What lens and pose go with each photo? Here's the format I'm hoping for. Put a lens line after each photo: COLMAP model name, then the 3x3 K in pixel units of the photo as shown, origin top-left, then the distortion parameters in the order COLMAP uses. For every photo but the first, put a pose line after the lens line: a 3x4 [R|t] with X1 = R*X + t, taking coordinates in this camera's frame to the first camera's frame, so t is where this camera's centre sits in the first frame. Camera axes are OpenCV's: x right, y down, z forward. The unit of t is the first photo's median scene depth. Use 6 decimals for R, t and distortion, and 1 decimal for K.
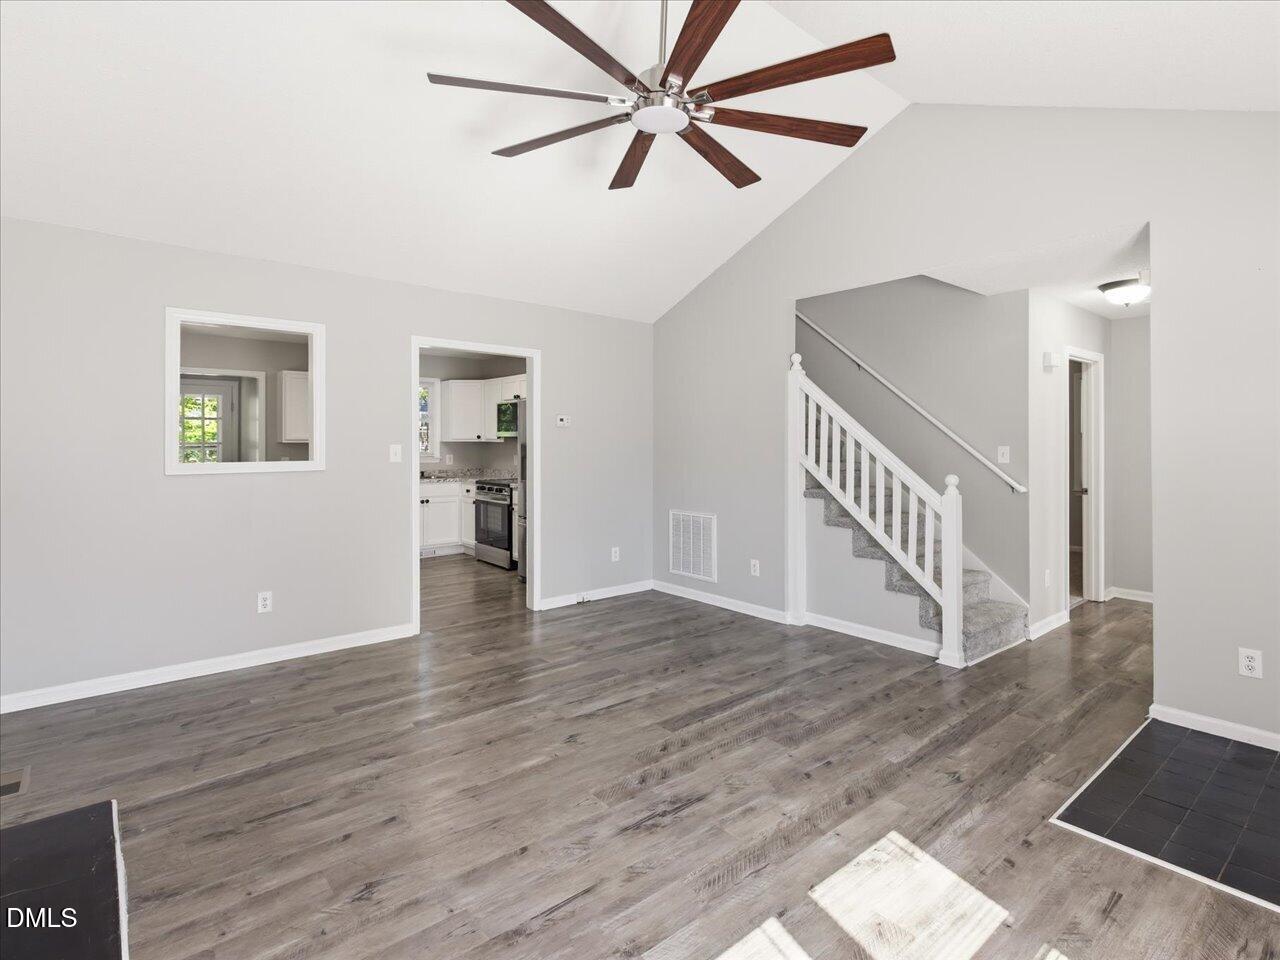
lens RADIAL K [[633.4, 0, 643.4], [0, 633.4, 441.9], [0, 0, 1]] dist [0.011378, -0.002904]
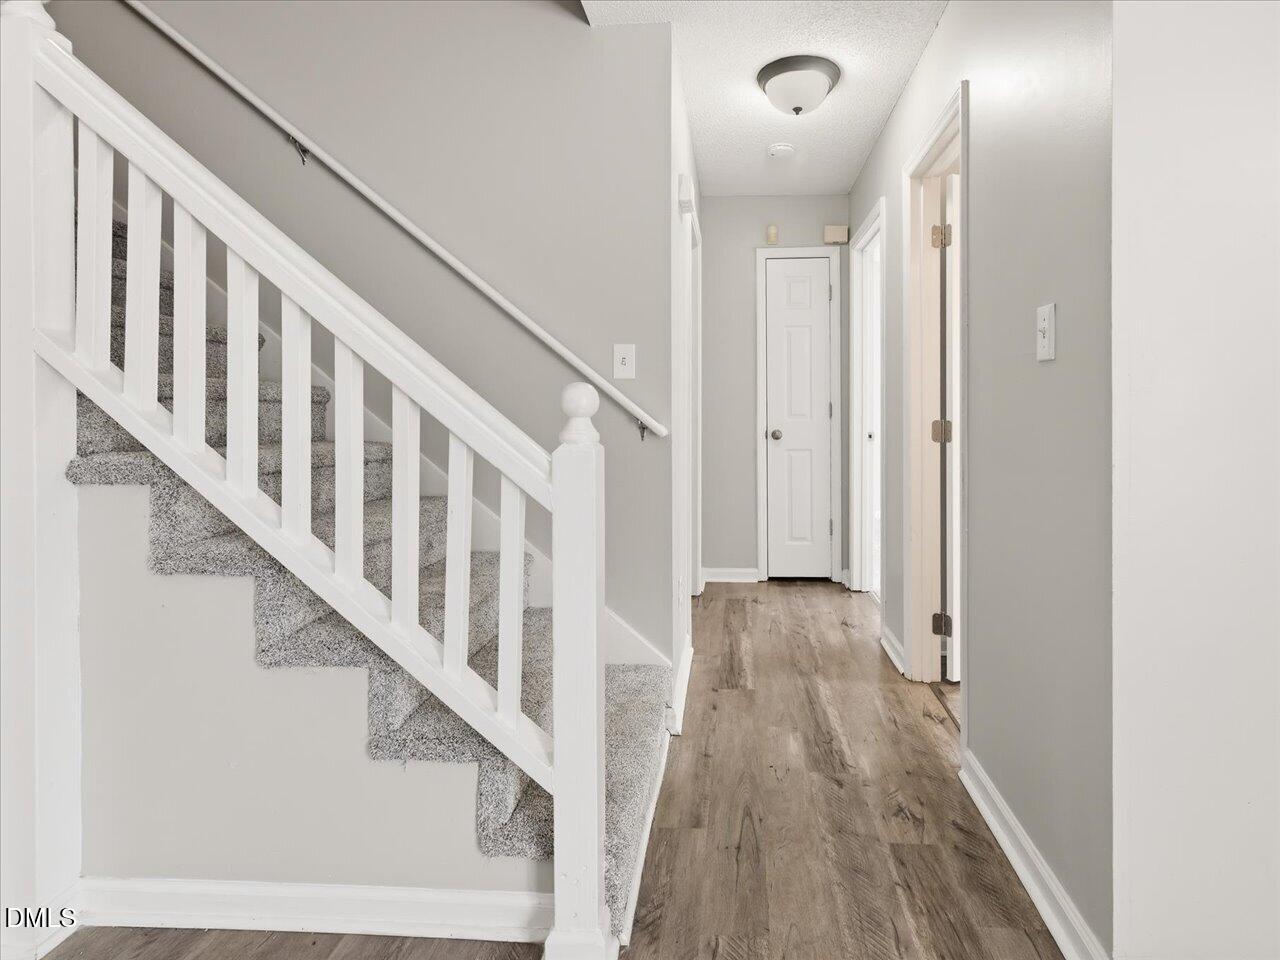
lens RADIAL K [[666.4, 0, 707.7], [0, 666.4, 412.6], [0, 0, 1]] dist [0.005724, 0.002276]
pose [[0.676832, -0.007087, 0.736104, 0.258545], [-0.003566, 0.999910, 0.012905, 0.057414], [-0.736129, -0.011360, 0.676746, 0.668609]]
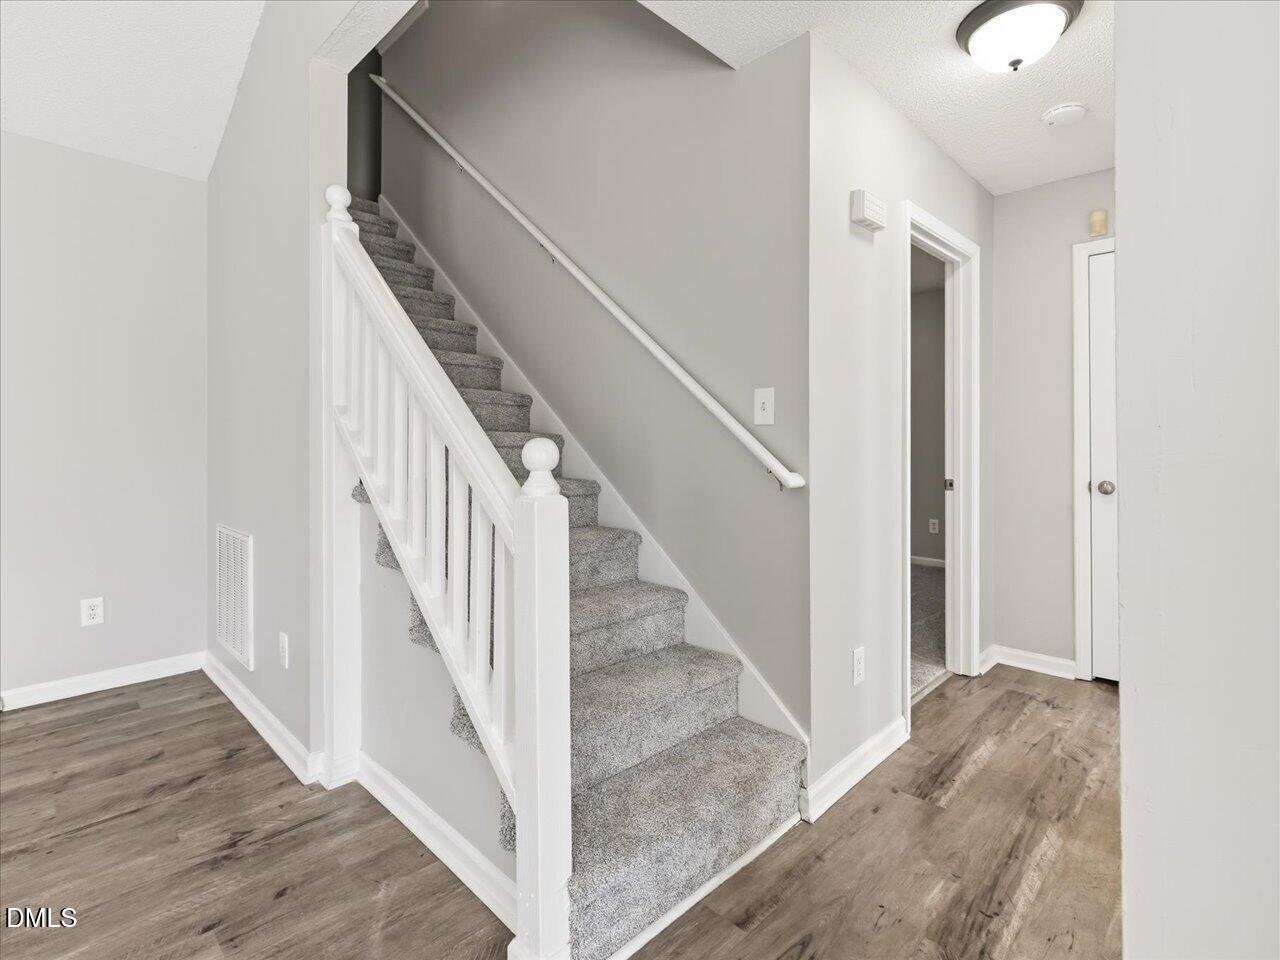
lens RADIAL K [[633.4, 0, 619.0], [0, 633.4, 440.9], [0, 0, 1]] dist [0.011378, -0.002904]
pose [[0.996407, 0.000529, 0.084690, 0.463796], [-0.000929, 0.999989, 0.004688, 0.047359], [-0.084687, -0.004750, 0.996396, 0.602792]]
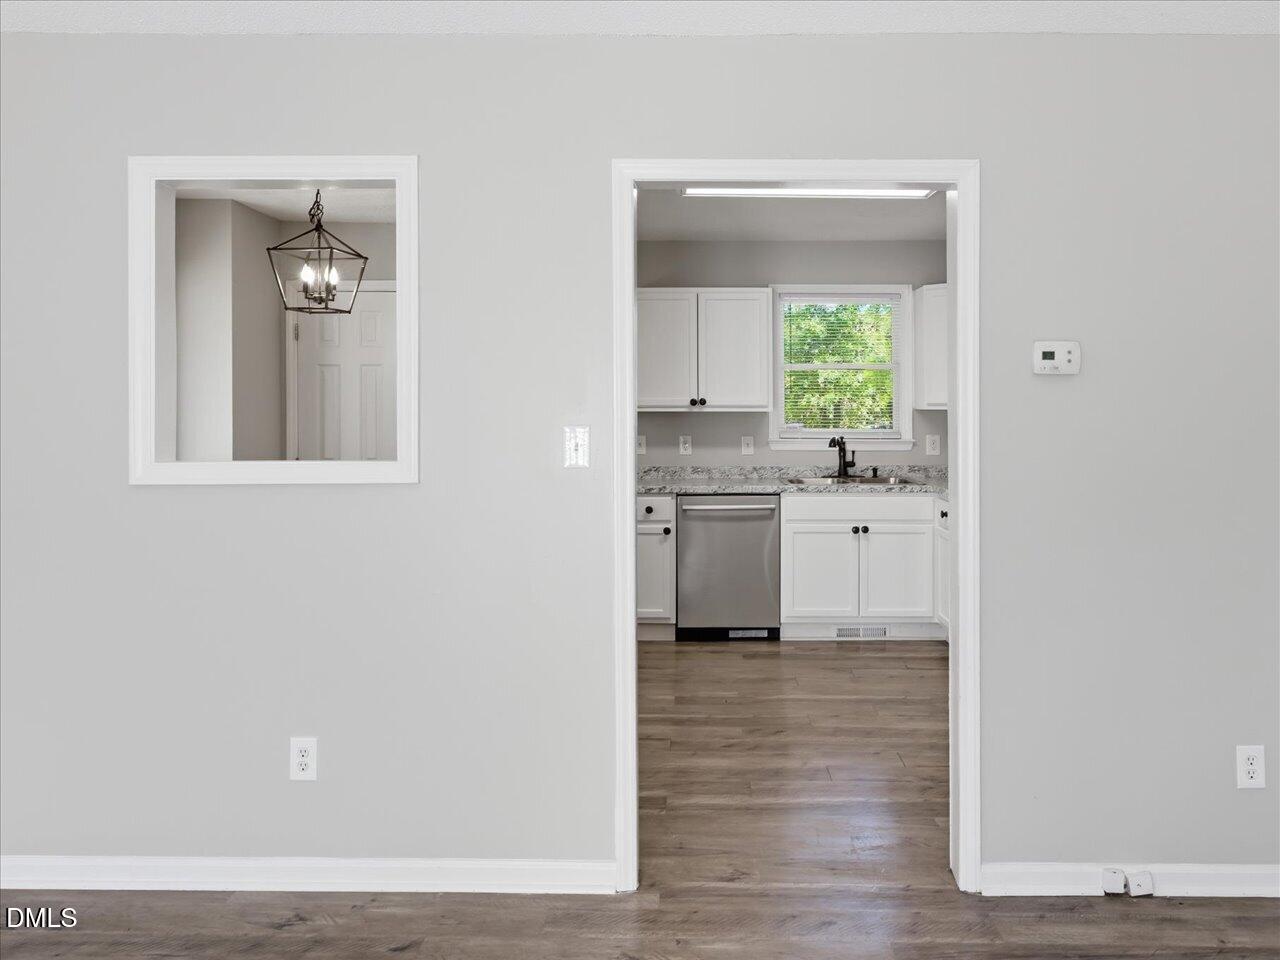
lens RADIAL K [[966.0, 0, 669.4], [0, 966.0, 409.4], [0, 0, 1]] dist [0.012095, 0.006420]
pose [[0.755558, 0.002877, -0.655076, 0.076550], [0.001390, 0.999981, 0.005994, -0.011163], [0.655081, -0.005439, 0.755539, 0.585418]]
